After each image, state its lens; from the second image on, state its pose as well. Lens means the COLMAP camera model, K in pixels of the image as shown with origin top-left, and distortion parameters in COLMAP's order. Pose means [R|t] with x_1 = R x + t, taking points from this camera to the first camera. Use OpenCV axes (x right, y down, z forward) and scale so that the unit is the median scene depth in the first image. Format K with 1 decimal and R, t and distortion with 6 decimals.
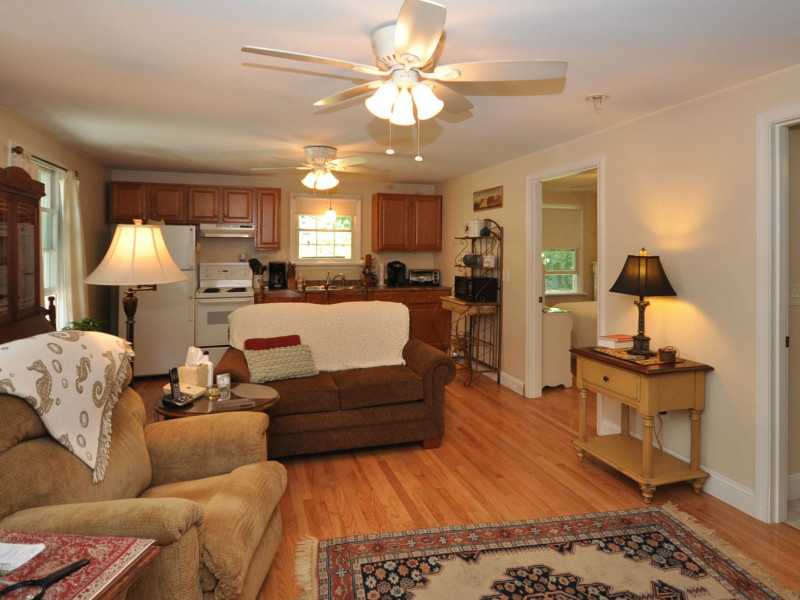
lens RADIAL K [[484.3, 0, 404.5], [0, 484.3, 247.6], [0, 0, 1]] dist [0.001117, 0.002897]
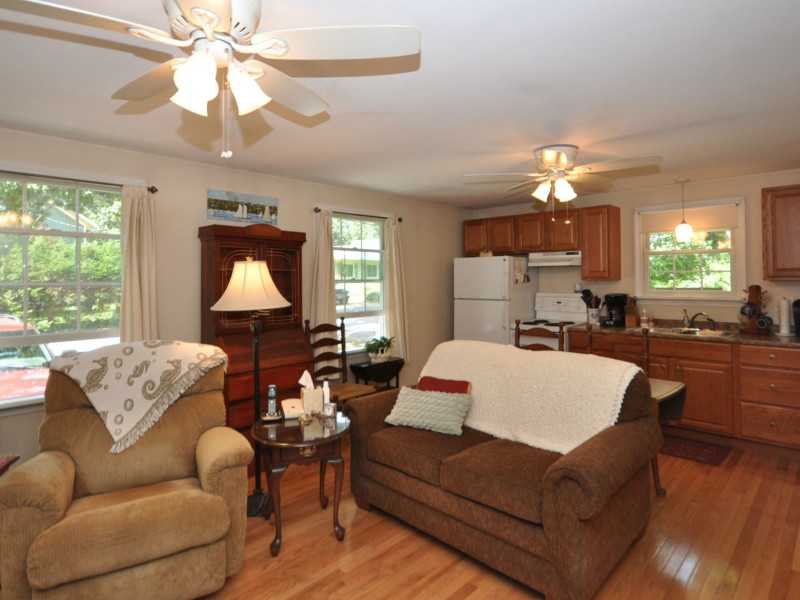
lens RADIAL K [[461.3, 0, 400.6], [0, 461.3, 270.1], [0, 0, 1]] dist [0.000158, 0.000452]
pose [[0.476586, -0.025556, -0.878756, 0.273957], [0.012394, 0.999673, -0.022351, 0.002454], [0.879040, -0.000239, 0.476747, 0.329259]]
